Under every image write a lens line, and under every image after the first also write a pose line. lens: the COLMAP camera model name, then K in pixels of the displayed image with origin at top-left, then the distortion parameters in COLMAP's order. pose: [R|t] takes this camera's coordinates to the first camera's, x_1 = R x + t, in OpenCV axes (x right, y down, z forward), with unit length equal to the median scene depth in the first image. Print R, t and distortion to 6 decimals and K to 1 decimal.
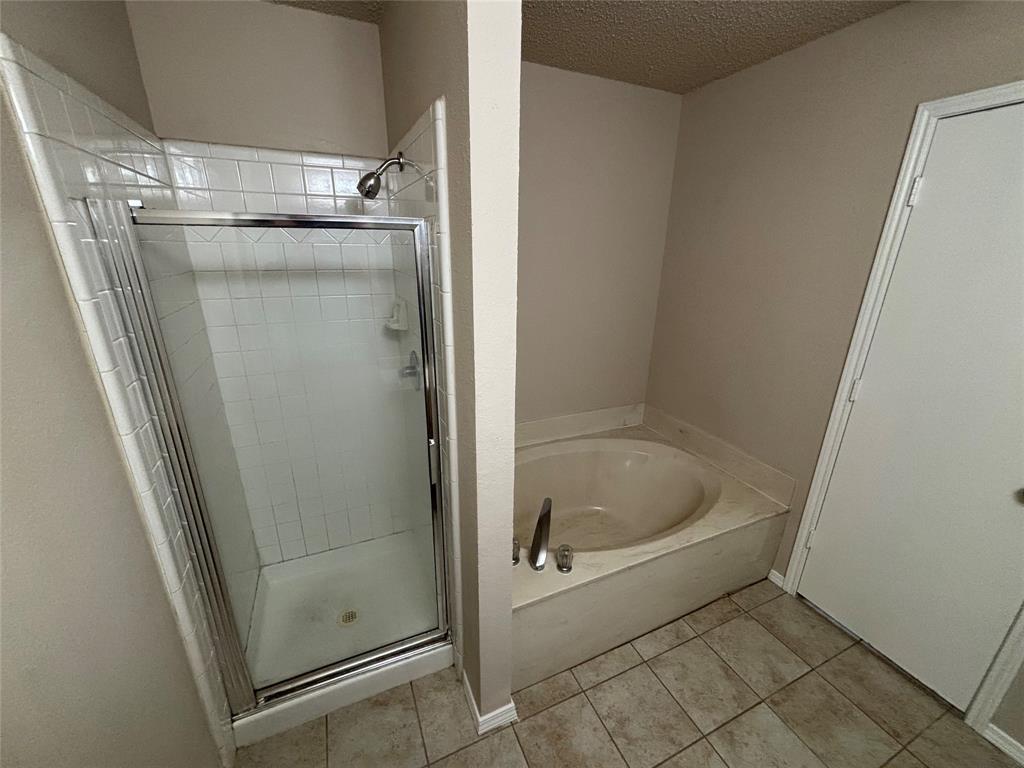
lens RADIAL K [[412.8, 0, 512.6], [0, 412.8, 381.7], [0, 0, 1]] dist [0.008712, 0.000258]
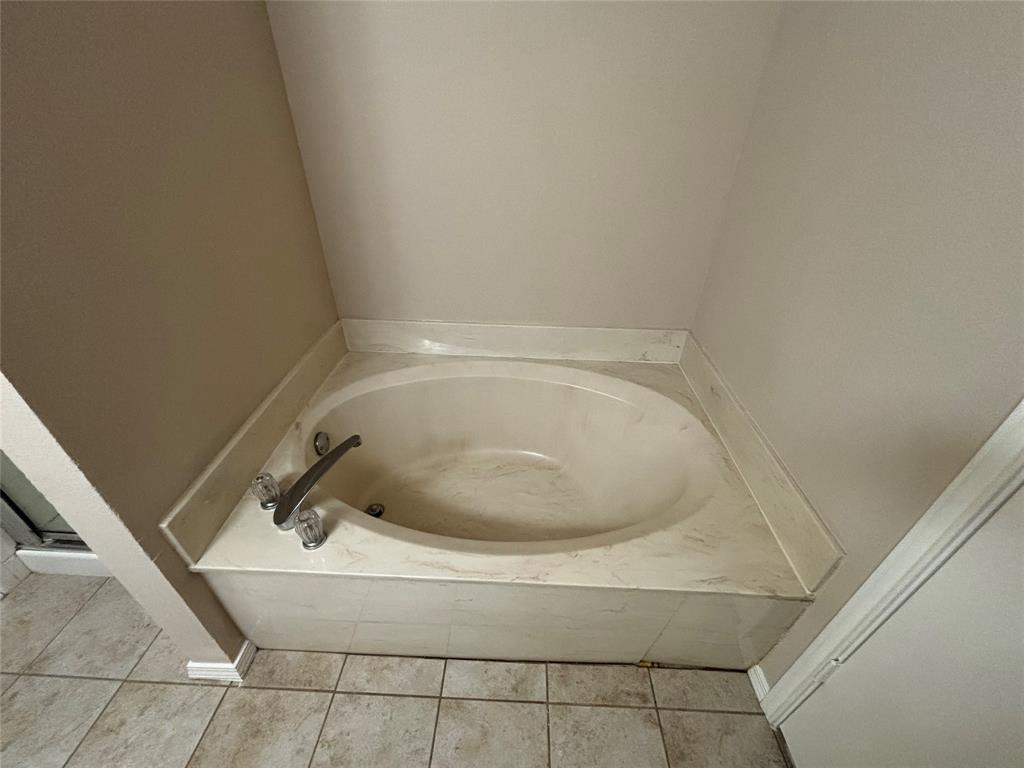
lens RADIAL K [[412.8, 0, 510.3], [0, 412.8, 386.4], [0, 0, 1]] dist [0.008712, 0.000258]
pose [[0.897719, 0.246105, -0.365421, 0.484550], [-0.144590, 0.948069, 0.283299, -0.011733], [0.416165, -0.201487, 0.886685, 0.490716]]
